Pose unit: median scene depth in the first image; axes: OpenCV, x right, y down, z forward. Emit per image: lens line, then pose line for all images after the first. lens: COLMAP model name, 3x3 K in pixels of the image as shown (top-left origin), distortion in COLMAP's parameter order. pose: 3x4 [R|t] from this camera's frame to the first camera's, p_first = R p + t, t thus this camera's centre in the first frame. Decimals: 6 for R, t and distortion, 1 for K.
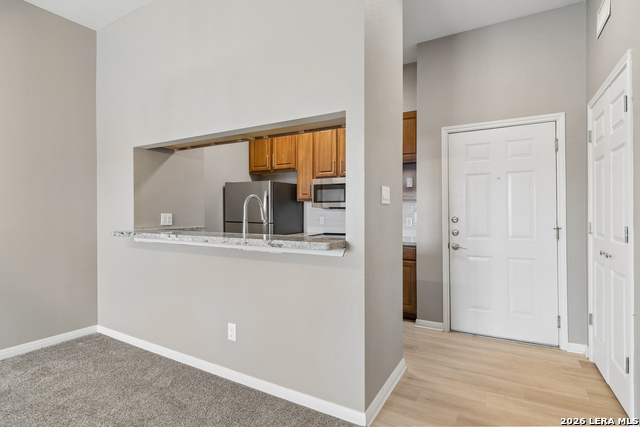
lens RADIAL K [[318.1, 0, 323.3], [0, 318.1, 210.9], [0, 0, 1]] dist [-0.011501, -0.005529]
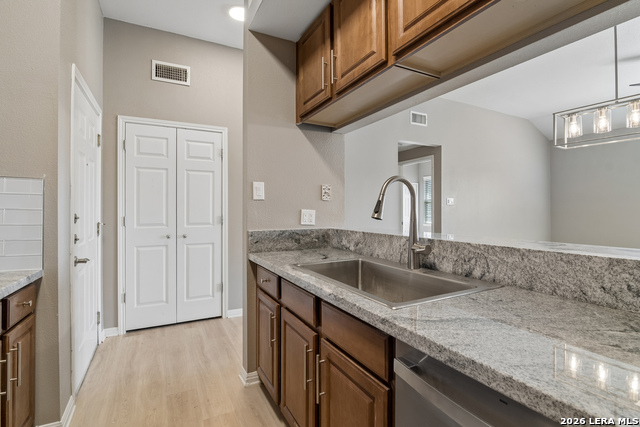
lens RADIAL K [[313.5, 0, 321.4], [0, 313.5, 211.5], [0, 0, 1]] dist [-0.011487, -0.002269]
pose [[-0.844771, 0.001132, 0.535127, -0.342467], [-0.002669, 0.999976, -0.006328, 0.016464], [-0.535122, -0.006774, -0.844748, 1.319557]]
